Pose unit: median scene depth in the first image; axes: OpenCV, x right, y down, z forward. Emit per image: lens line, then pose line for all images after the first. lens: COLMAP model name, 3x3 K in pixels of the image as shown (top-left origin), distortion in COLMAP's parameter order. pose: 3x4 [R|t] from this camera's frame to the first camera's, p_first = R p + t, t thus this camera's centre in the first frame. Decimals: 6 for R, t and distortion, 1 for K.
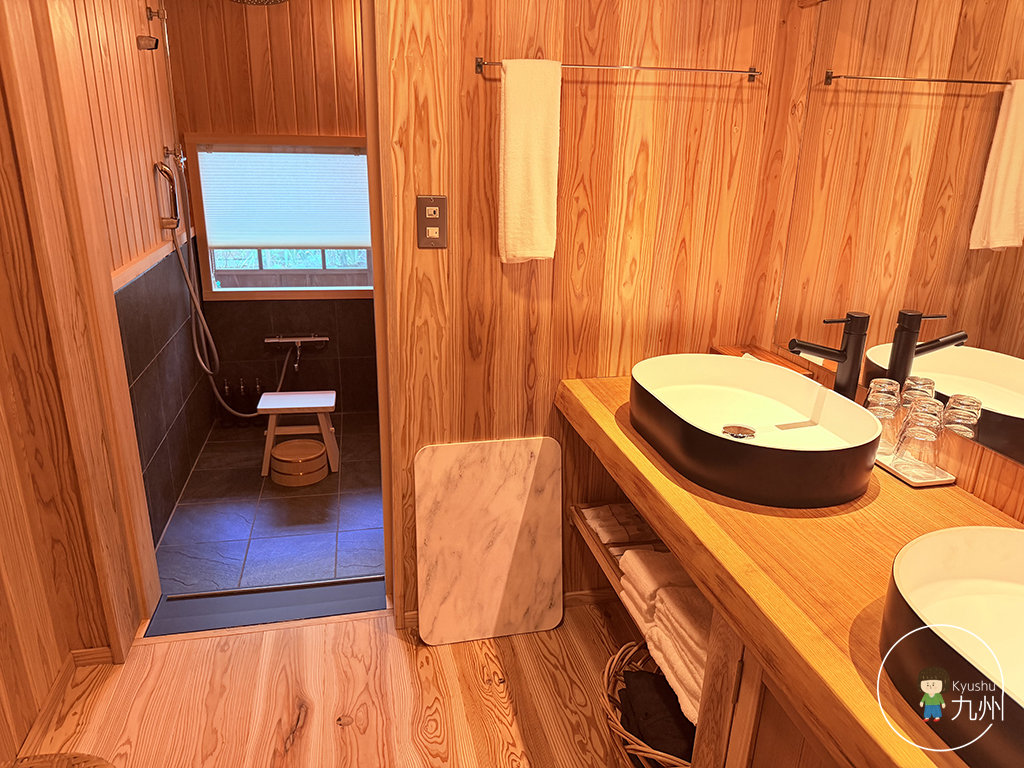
lens RADIAL K [[730.3, 0, 512.0], [0, 730.3, 384.0], [0, 0, 1]] dist [0.001216, -0.000899]
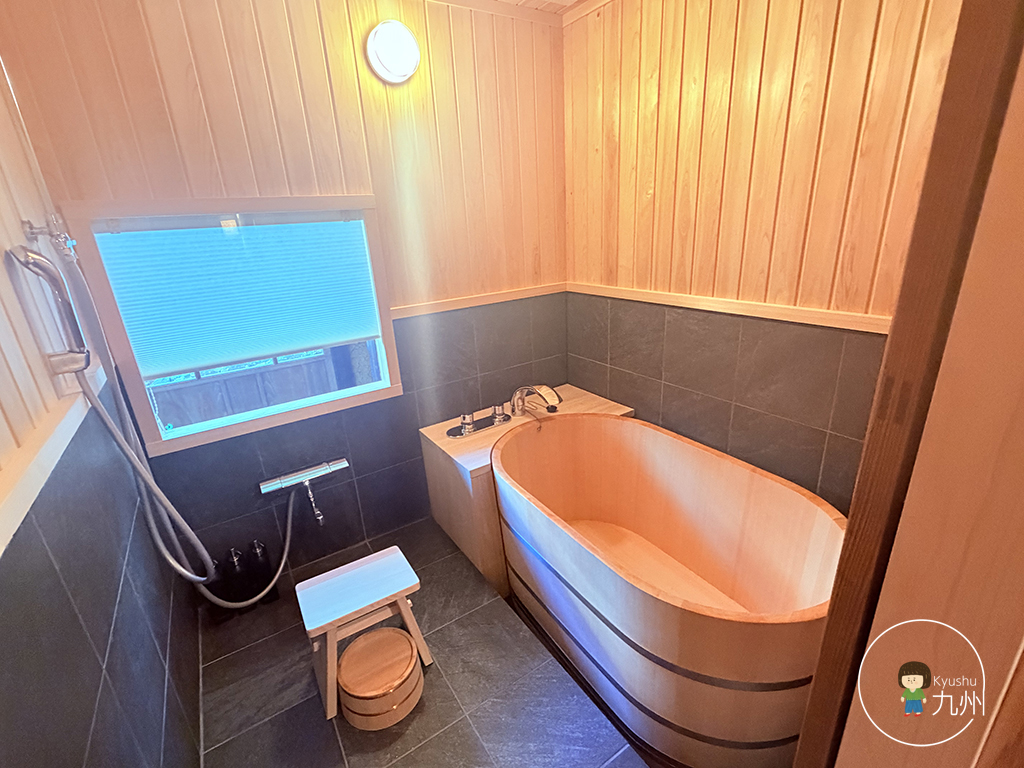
lens RADIAL K [[472.2, 0, 512.0], [0, 472.2, 384.0], [0, 0, 1]] dist [0.003851, 0.001028]
pose [[0.932634, -0.190021, 0.306733, -0.259169], [0.191659, 0.981141, 0.025069, -0.141003], [-0.305712, 0.035407, 0.951465, 0.538318]]
